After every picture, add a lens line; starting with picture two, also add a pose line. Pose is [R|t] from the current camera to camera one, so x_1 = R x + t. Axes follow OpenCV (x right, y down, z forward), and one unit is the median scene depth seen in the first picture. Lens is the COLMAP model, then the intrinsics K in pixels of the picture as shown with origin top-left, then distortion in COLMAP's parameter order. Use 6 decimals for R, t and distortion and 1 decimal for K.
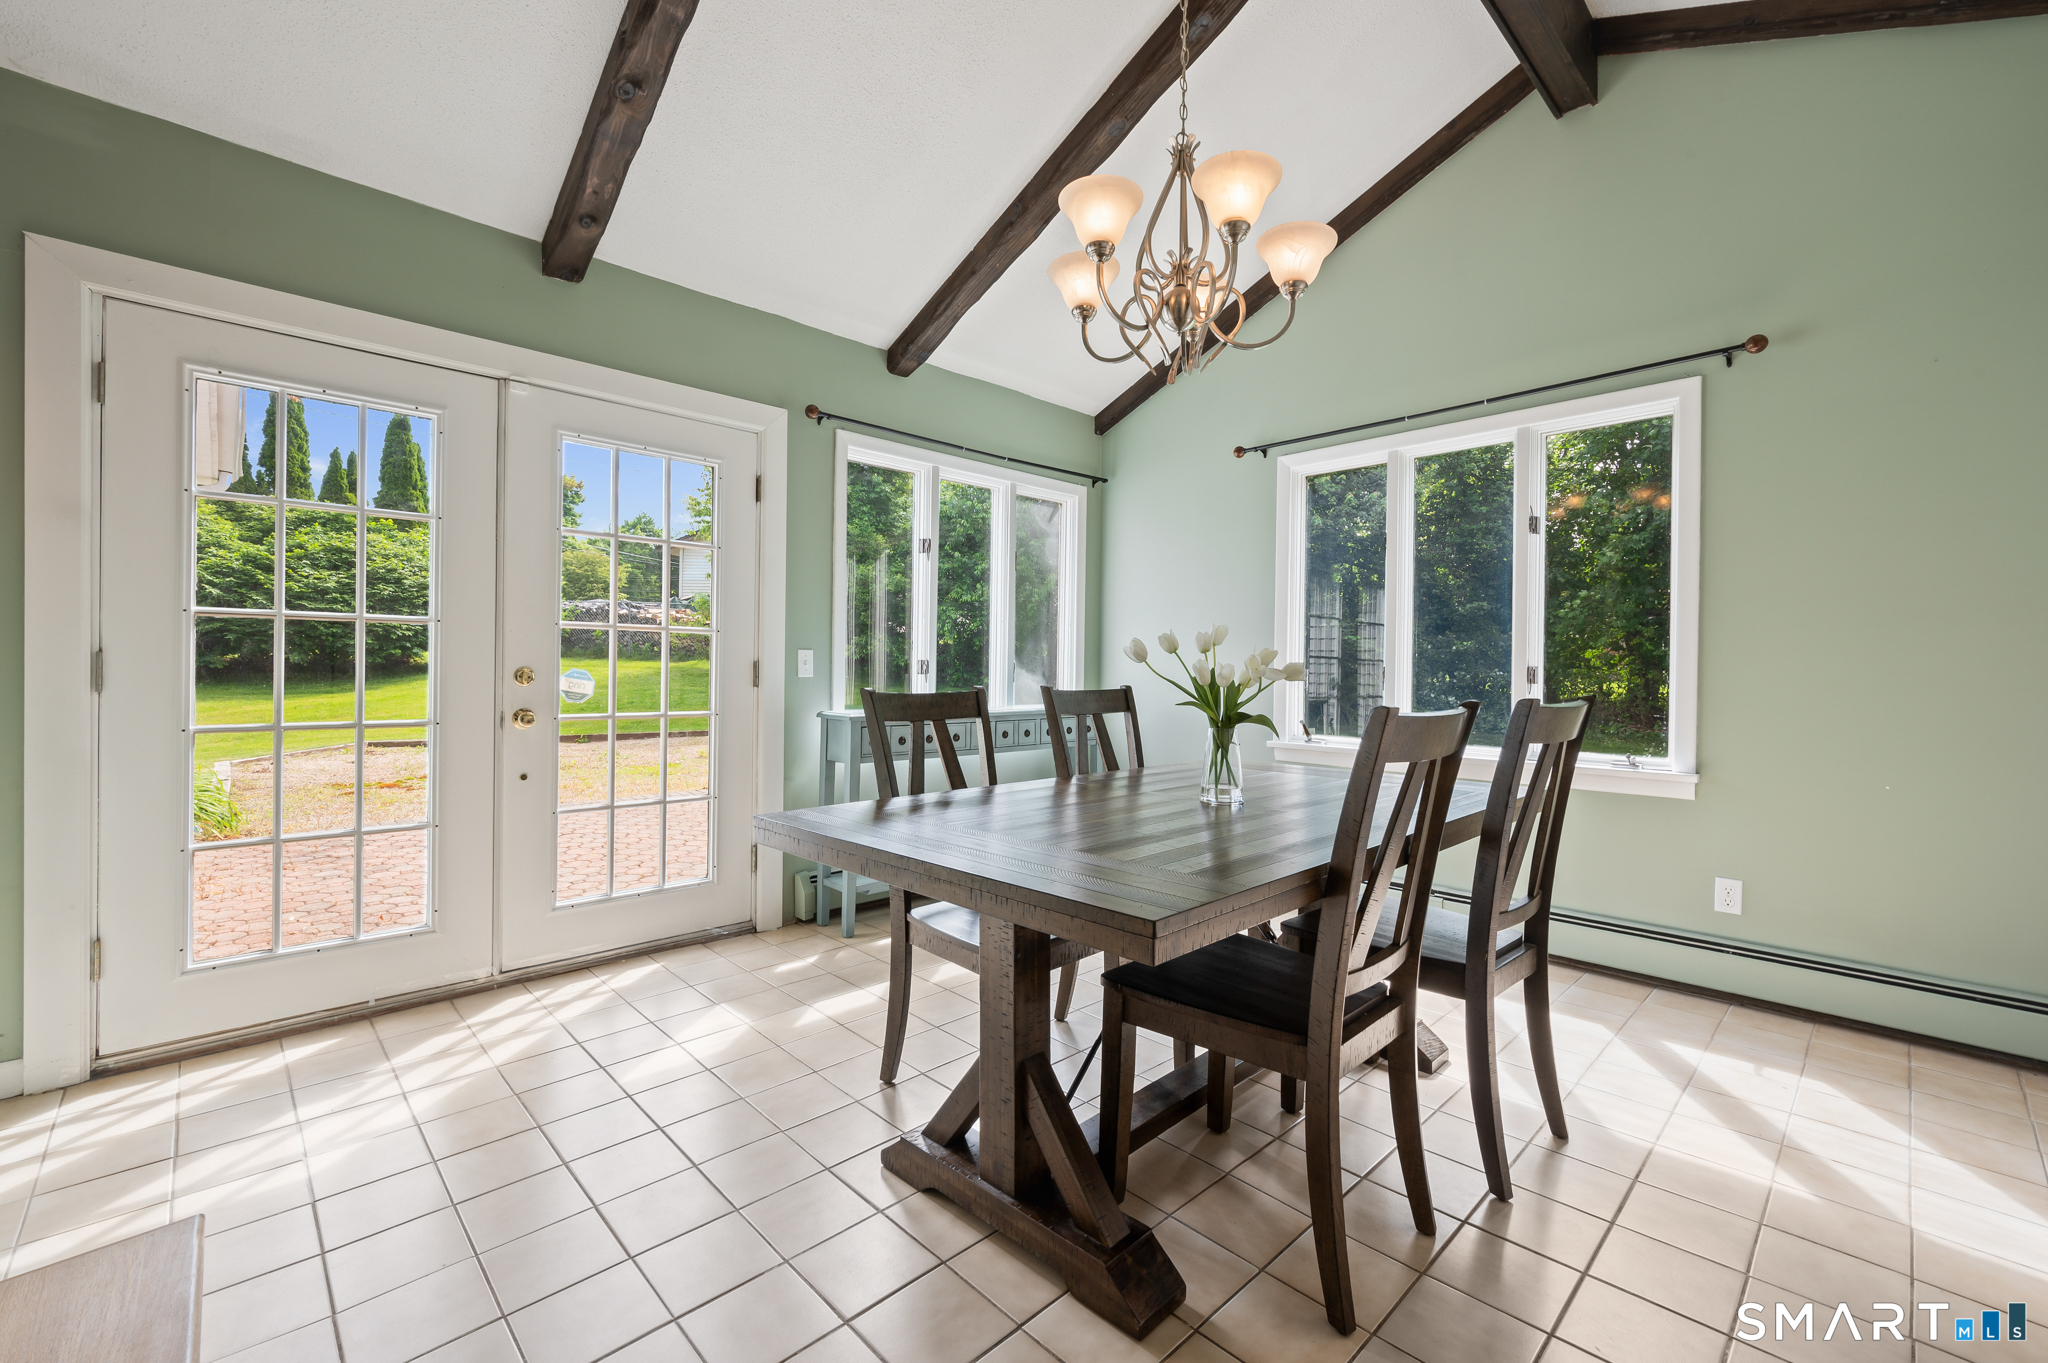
lens RADIAL K [[826.1, 0, 1063.8], [0, 826.1, 672.9], [0, 0, 1]] dist [0.000621, -0.000064]
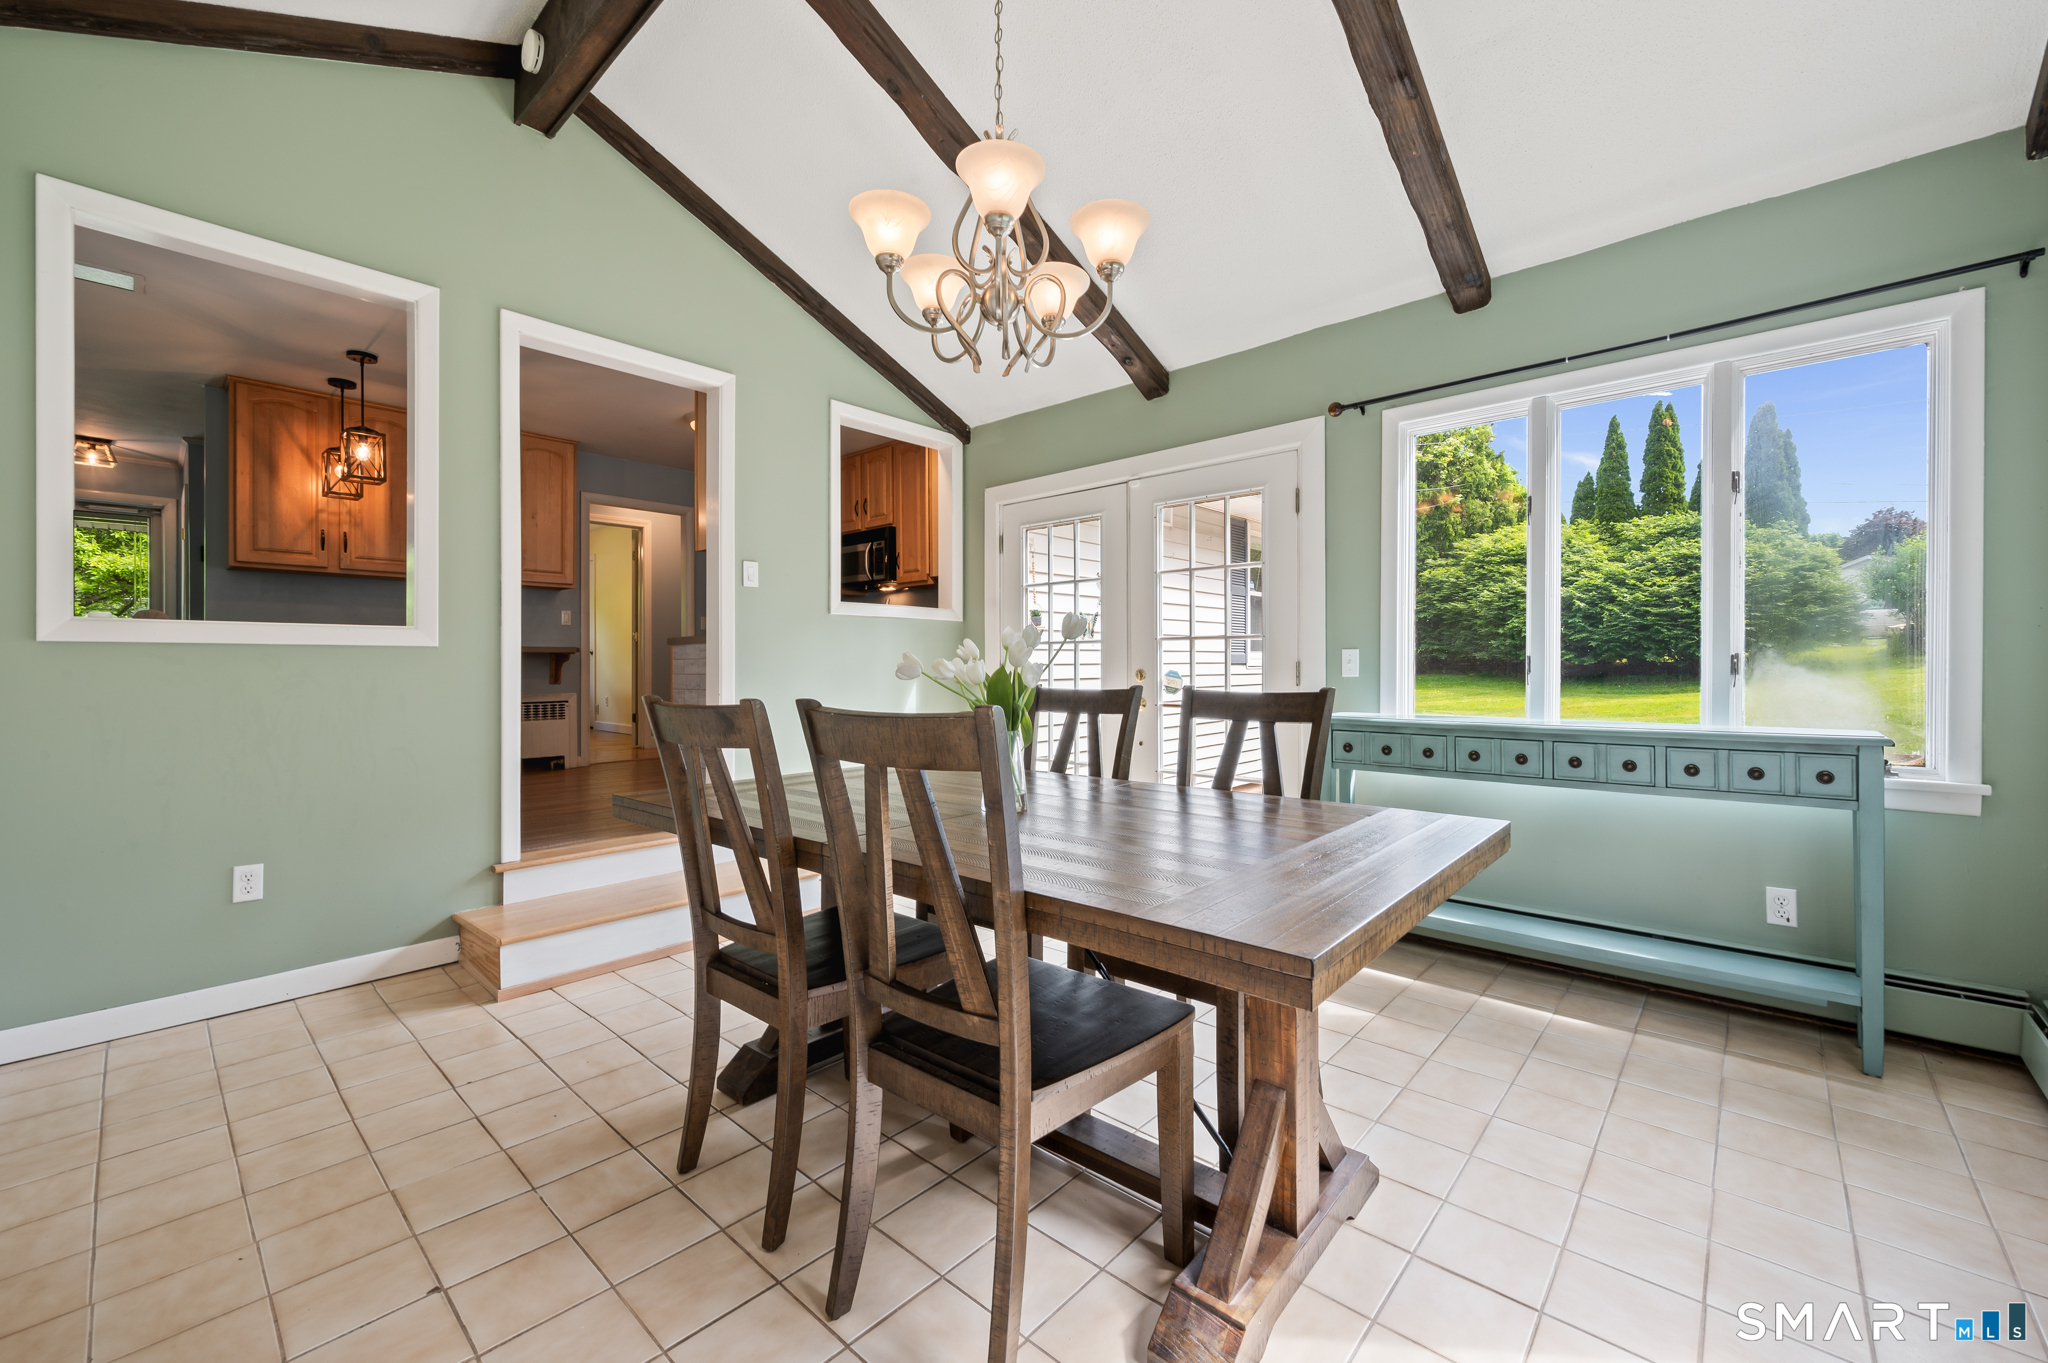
lens RADIAL K [[816.8, 0, 1025.5], [0, 816.8, 675.8], [0, 0, 1]] dist [0.000564, -0.000046]
pose [[0.035738, 0.006251, -0.999342, 0.635810], [-0.003118, 0.999976, 0.006144, -0.000008], [0.999356, 0.002897, 0.035757, 0.563692]]
